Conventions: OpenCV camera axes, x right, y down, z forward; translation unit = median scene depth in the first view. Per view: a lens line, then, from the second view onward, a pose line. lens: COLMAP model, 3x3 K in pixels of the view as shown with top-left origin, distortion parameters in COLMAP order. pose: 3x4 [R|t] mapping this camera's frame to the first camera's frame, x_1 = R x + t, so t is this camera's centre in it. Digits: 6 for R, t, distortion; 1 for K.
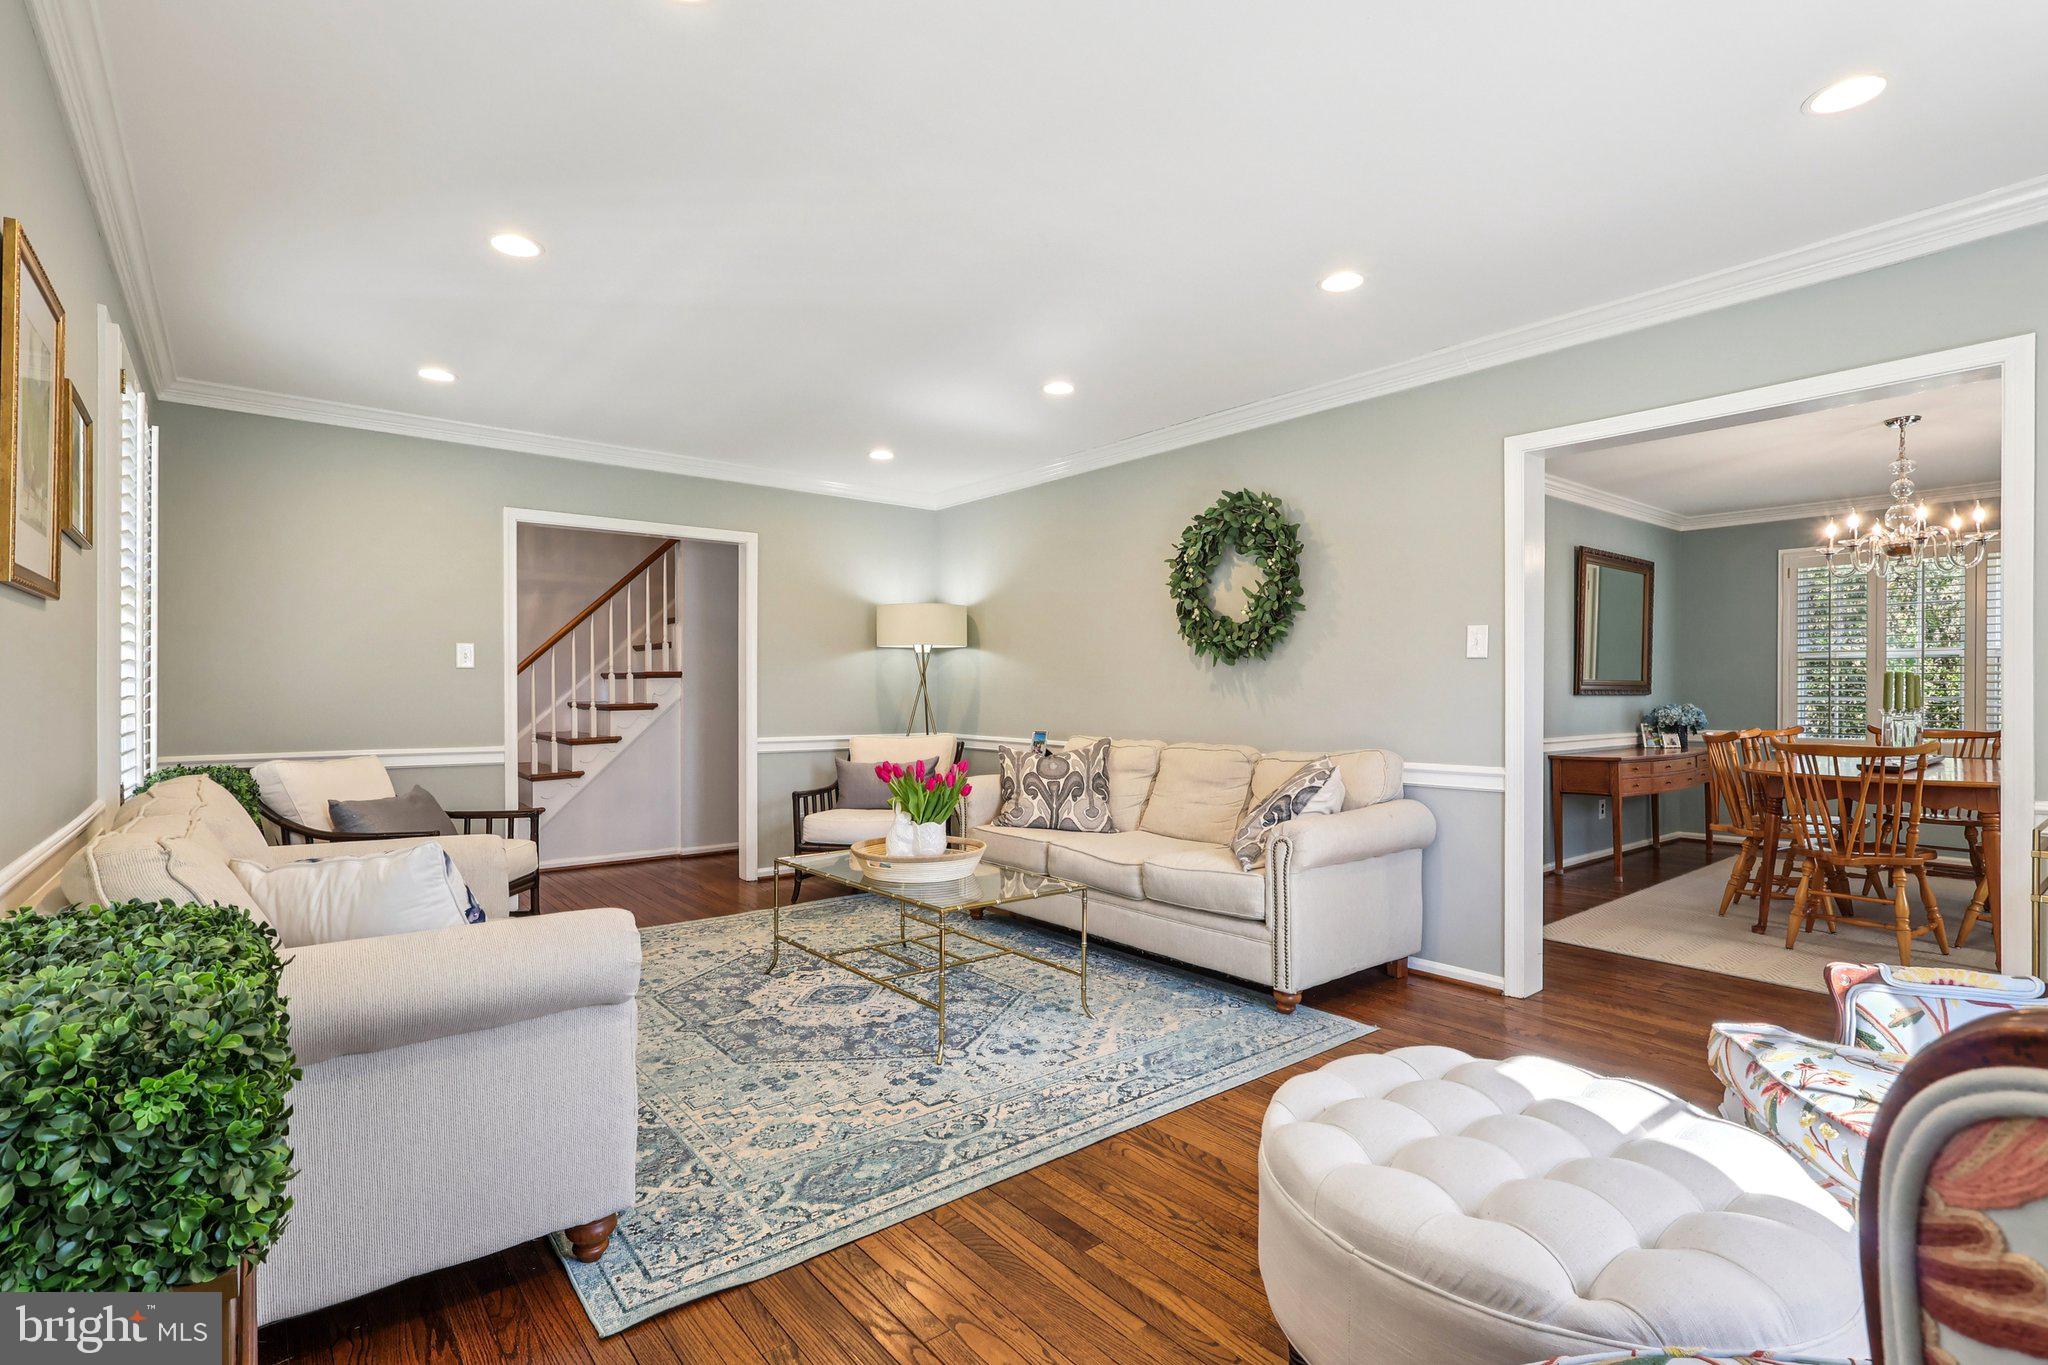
lens RADIAL K [[947.1, 0, 1009.5], [0, 947.1, 692.2], [0, 0, 1]] dist [-0.003088, 0.000230]
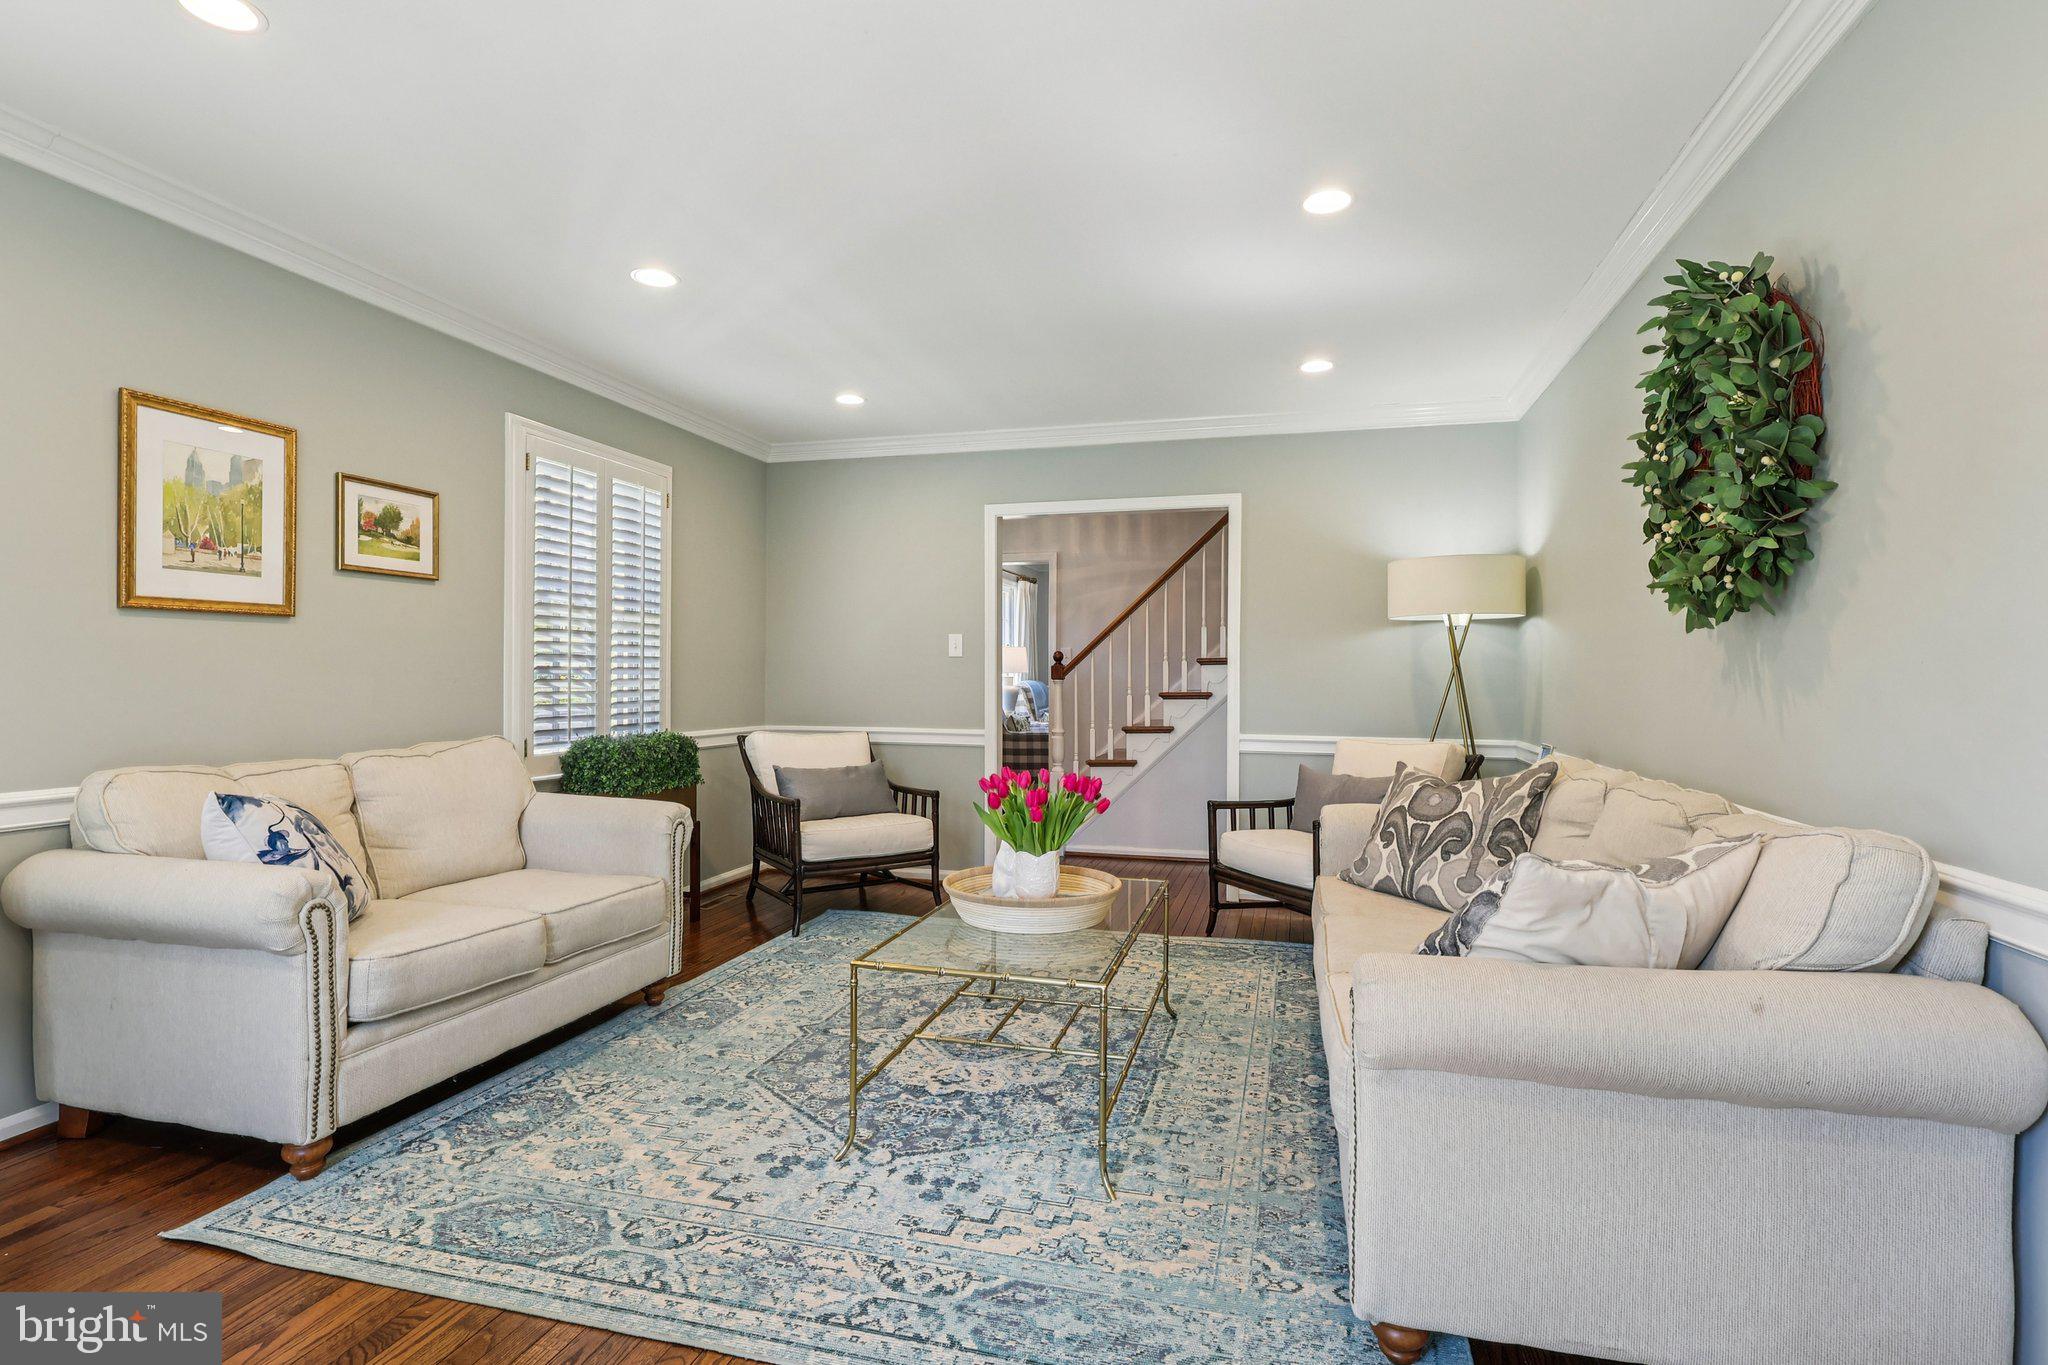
lens RADIAL K [[994.0, 0, 1042.4], [0, 994.0, 677.0], [0, 0, 1]] dist [0.000876, -0.000316]
pose [[0.599856, 0.002178, -0.800105, 0.556491], [-0.006114, 0.999980, -0.001862, -0.000510], [0.800084, 0.006009, 0.599857, 0.532669]]
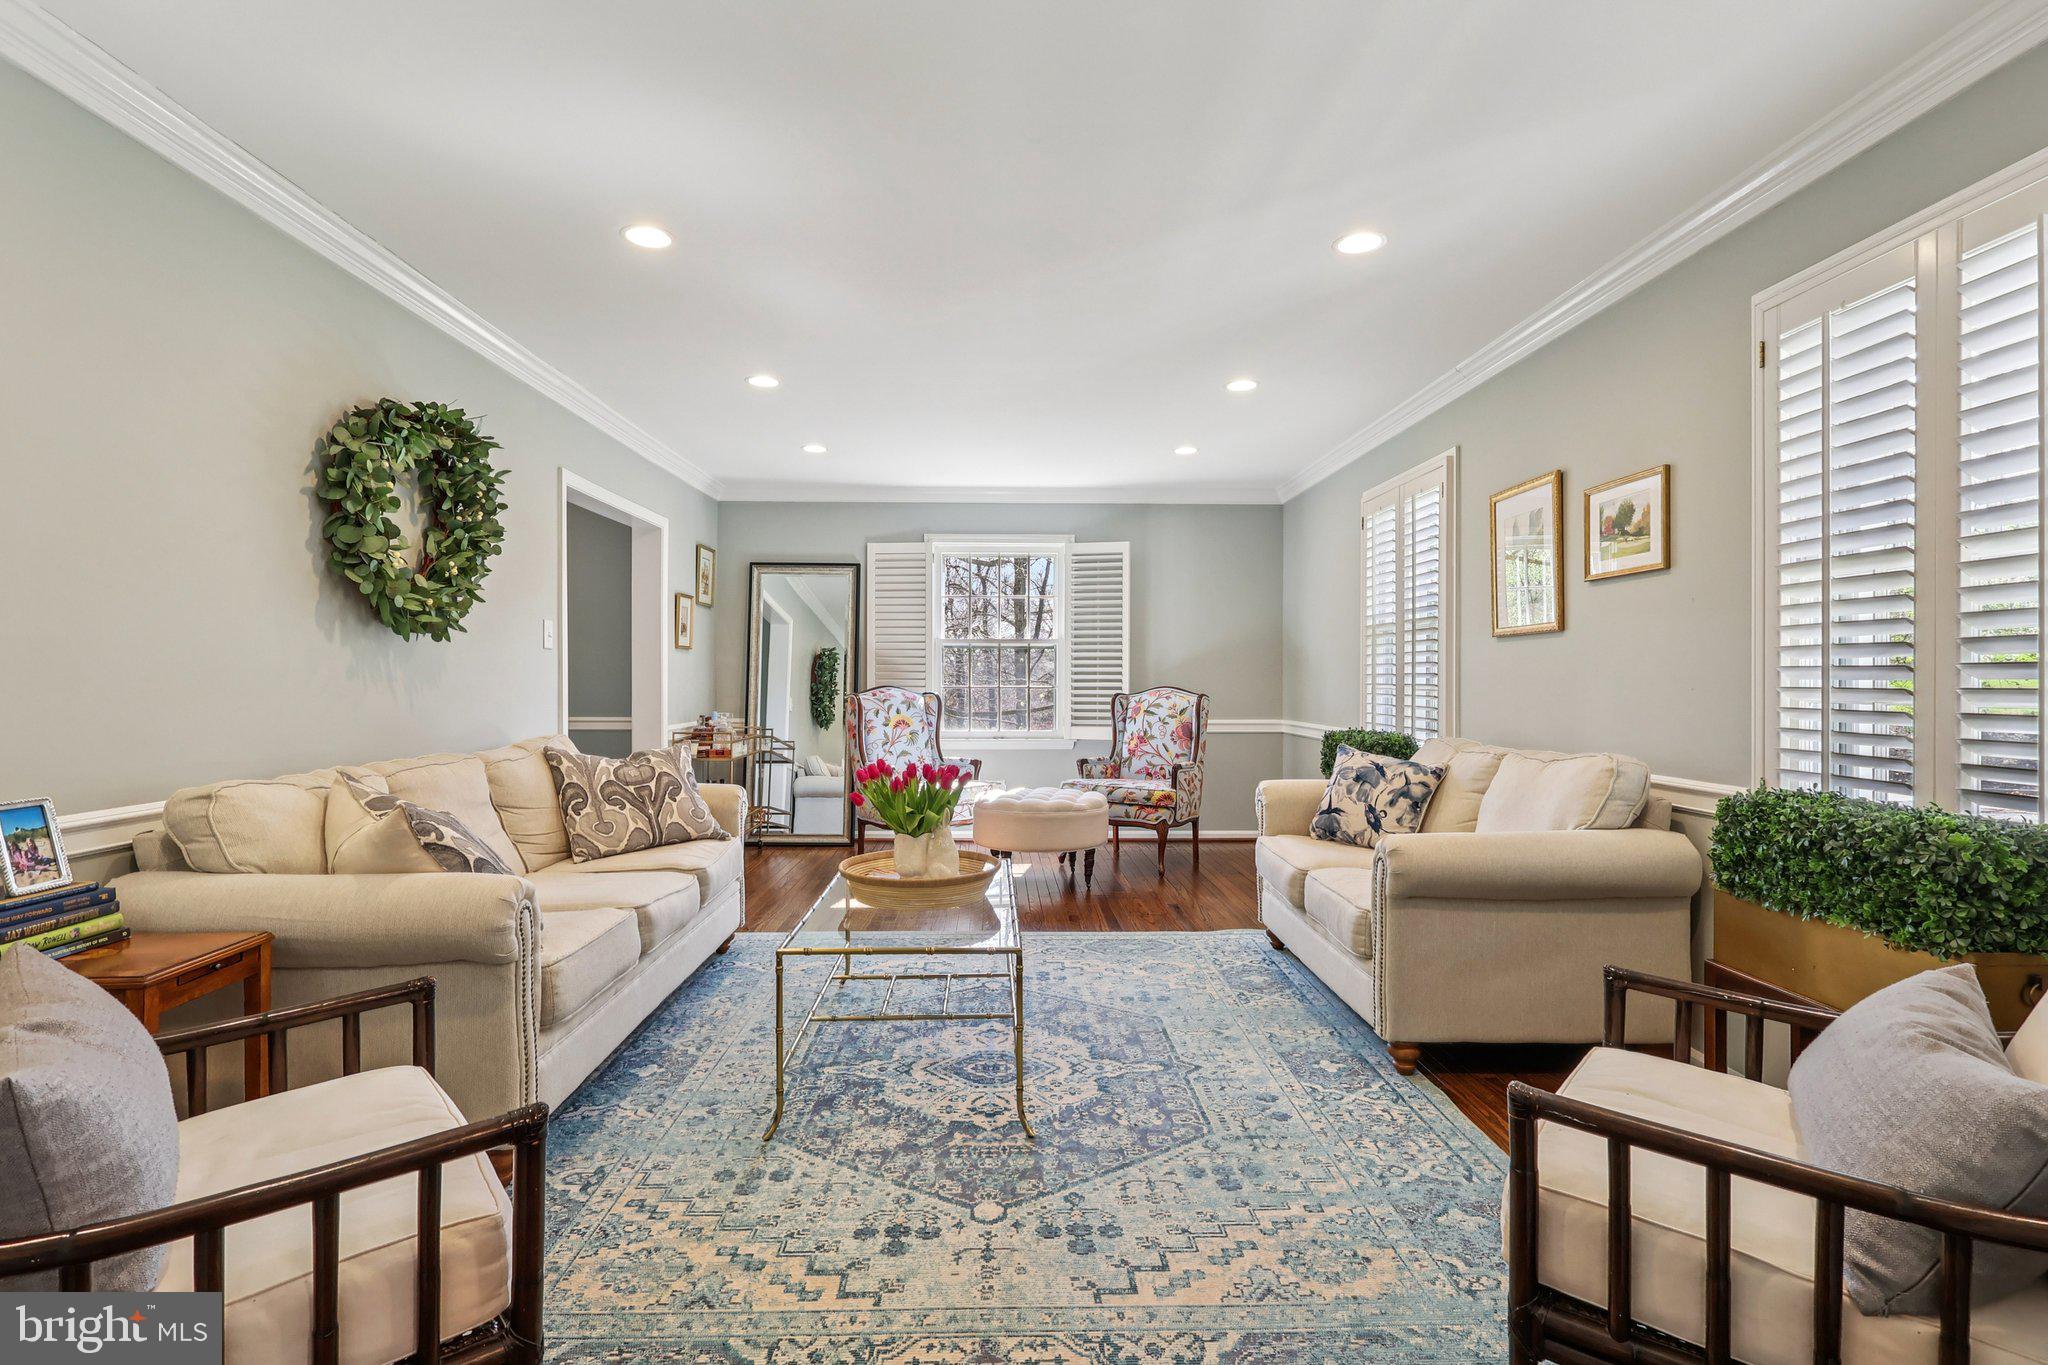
lens RADIAL K [[947.1, 0, 1012.2], [0, 947.1, 684.1], [0, 0, 1]] dist [-0.003088, 0.000230]
pose [[-0.791374, -0.003261, 0.611324, -0.681762], [0.000050, 0.999985, 0.005399, -0.001774], [-0.611332, 0.004303, -0.791362, 1.635846]]
